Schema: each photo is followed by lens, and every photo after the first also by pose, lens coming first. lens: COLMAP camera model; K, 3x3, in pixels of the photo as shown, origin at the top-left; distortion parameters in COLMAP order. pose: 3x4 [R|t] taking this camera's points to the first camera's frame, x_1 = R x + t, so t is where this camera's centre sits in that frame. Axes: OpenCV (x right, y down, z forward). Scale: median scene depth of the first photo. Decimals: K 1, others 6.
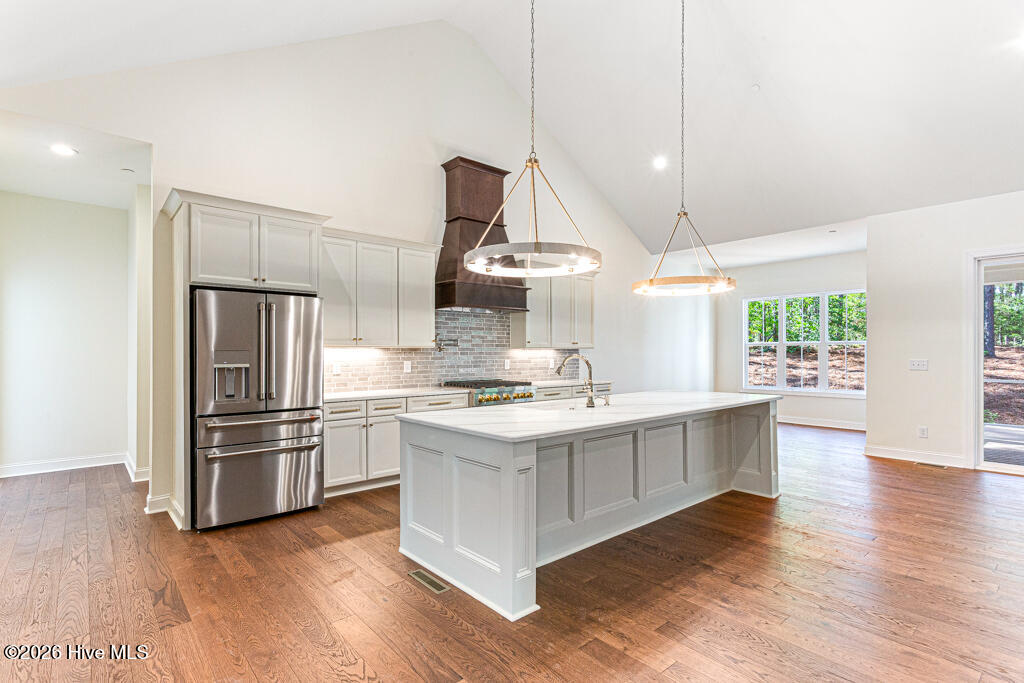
lens RADIAL K [[500.7, 0, 514.3], [0, 500.7, 361.3], [0, 0, 1]] dist [0.000945, 0.000257]
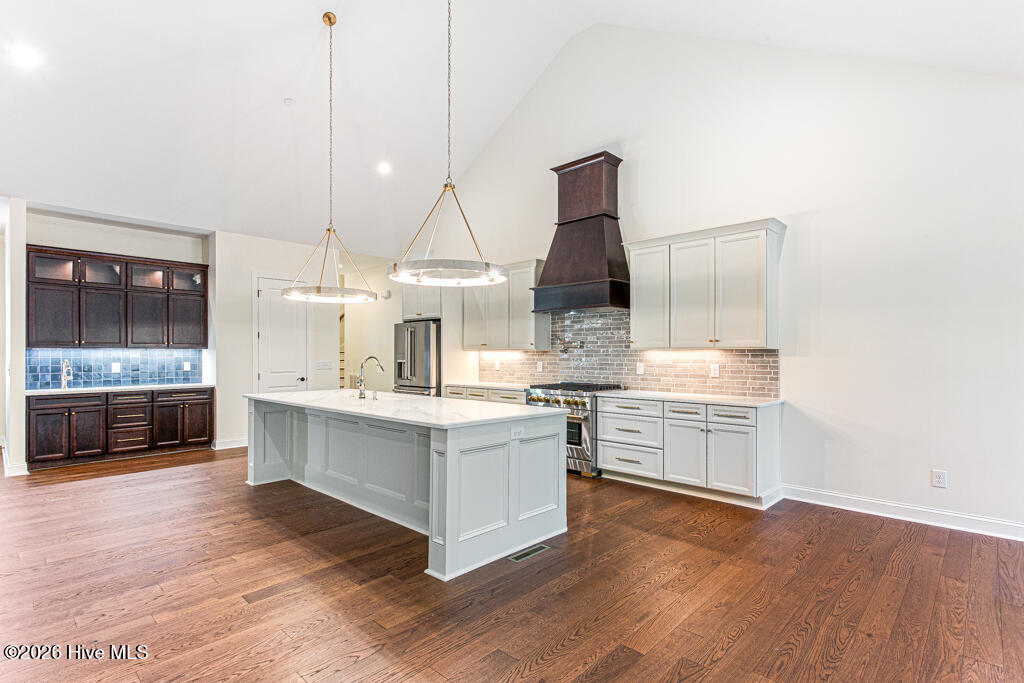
lens RADIAL K [[500.7, 0, 514.3], [0, 500.7, 361.3], [0, 0, 1]] dist [0.000945, 0.000257]
pose [[0.090870, 0.015634, -0.995740, 0.891493], [-0.017386, 0.999749, 0.014111, -0.015820], [0.995711, 0.016029, 0.091119, 0.786086]]
